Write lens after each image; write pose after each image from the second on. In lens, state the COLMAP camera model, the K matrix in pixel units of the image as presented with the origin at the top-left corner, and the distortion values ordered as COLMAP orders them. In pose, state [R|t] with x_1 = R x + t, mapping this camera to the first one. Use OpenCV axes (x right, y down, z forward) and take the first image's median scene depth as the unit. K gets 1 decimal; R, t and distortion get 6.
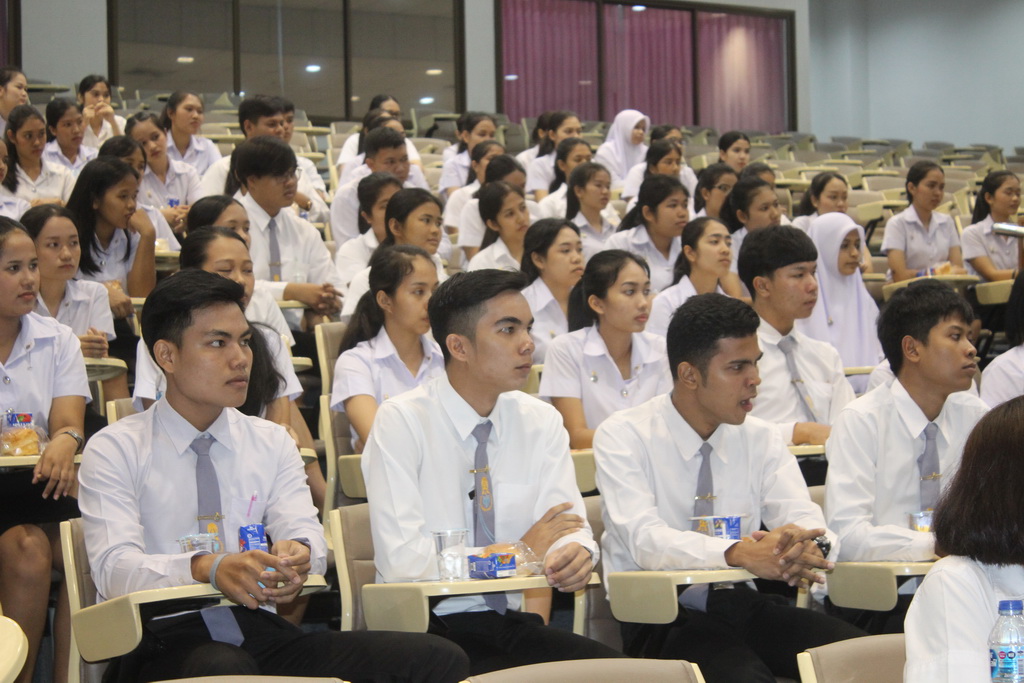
lens RADIAL K [[2425.4, 0, 487.9], [0, 2425.4, 341.3], [0, 0, 1]] dist [0.015401, 0.730514]
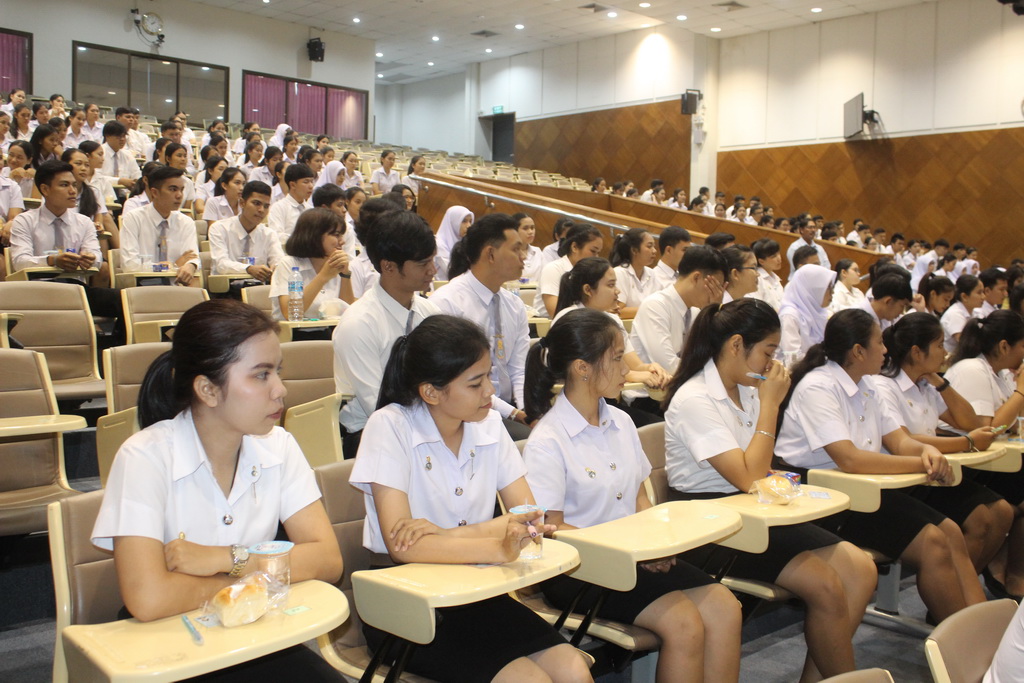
lens RADIAL K [[1023.8, 0, 512.0], [0, 1023.8, 341.5], [0, 0, 1]] dist [-0.143274, 0.176302]
pose [[0.968731, 0.025692, 0.246778, 0.060581], [-0.051528, 0.993771, 0.098813, 0.021359], [-0.242702, -0.108439, 0.964021, -0.142384]]
